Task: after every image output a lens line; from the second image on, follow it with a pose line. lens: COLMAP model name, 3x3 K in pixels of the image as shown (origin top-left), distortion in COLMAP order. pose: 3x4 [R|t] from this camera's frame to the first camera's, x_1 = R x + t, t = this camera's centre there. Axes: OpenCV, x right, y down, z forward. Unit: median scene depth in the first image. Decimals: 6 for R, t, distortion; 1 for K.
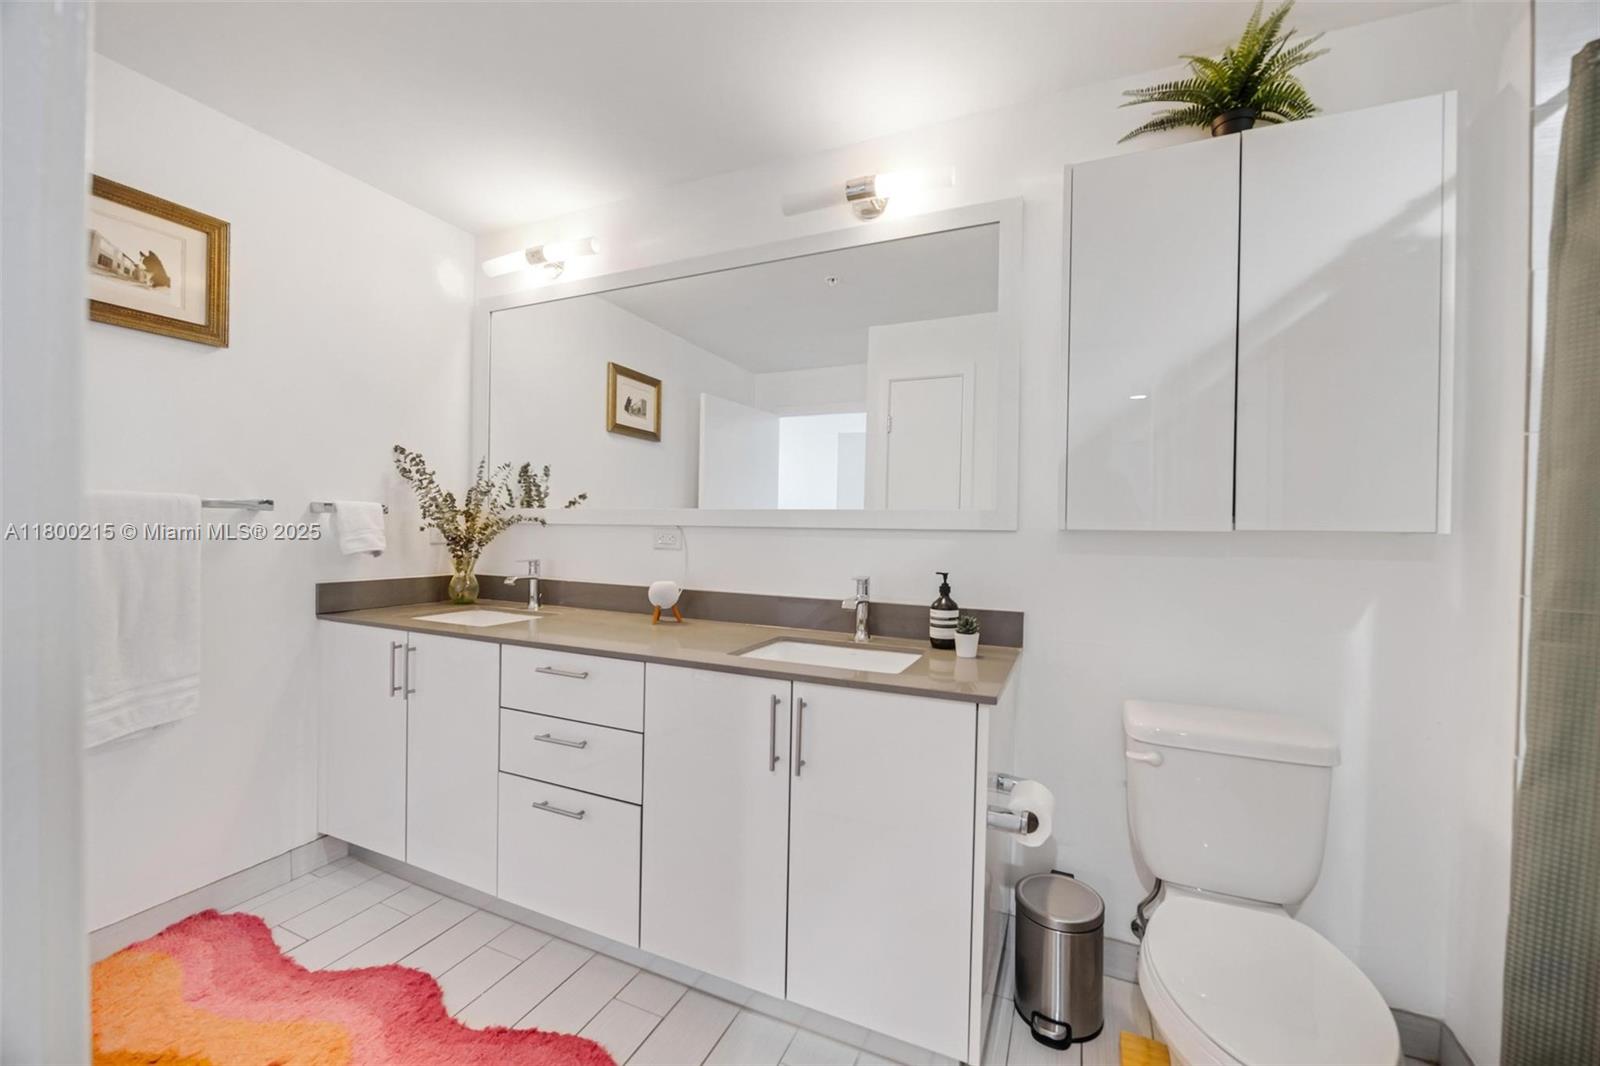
lens RADIAL K [[621.7, 0, 800.0], [0, 621.7, 533.0], [0, 0, 1]] dist [-0.000642, -0.000036]
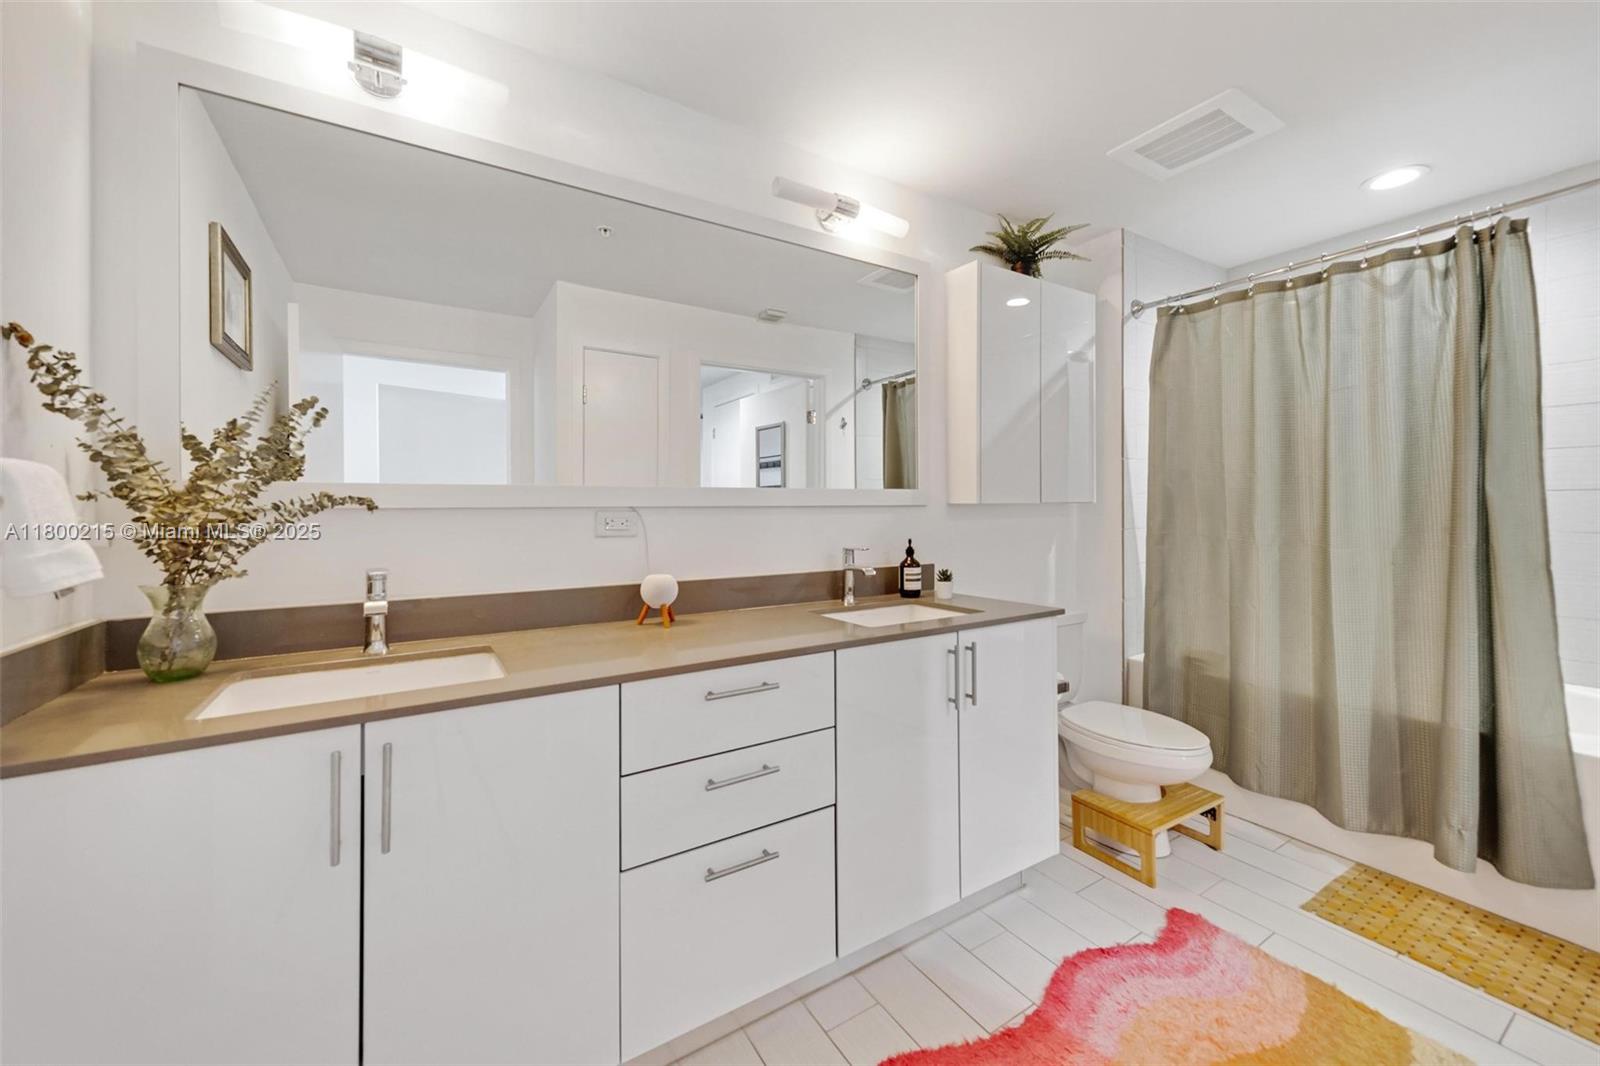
lens RADIAL K [[647.4, 0, 805.1], [0, 647.4, 498.9], [0, 0, 1]] dist [0.018066, -0.000062]
pose [[0.547678, -0.011919, 0.836605, -0.879267], [0.020136, 0.999797, 0.001062, -0.020782], [-0.836447, 0.016264, 0.547806, 0.393035]]
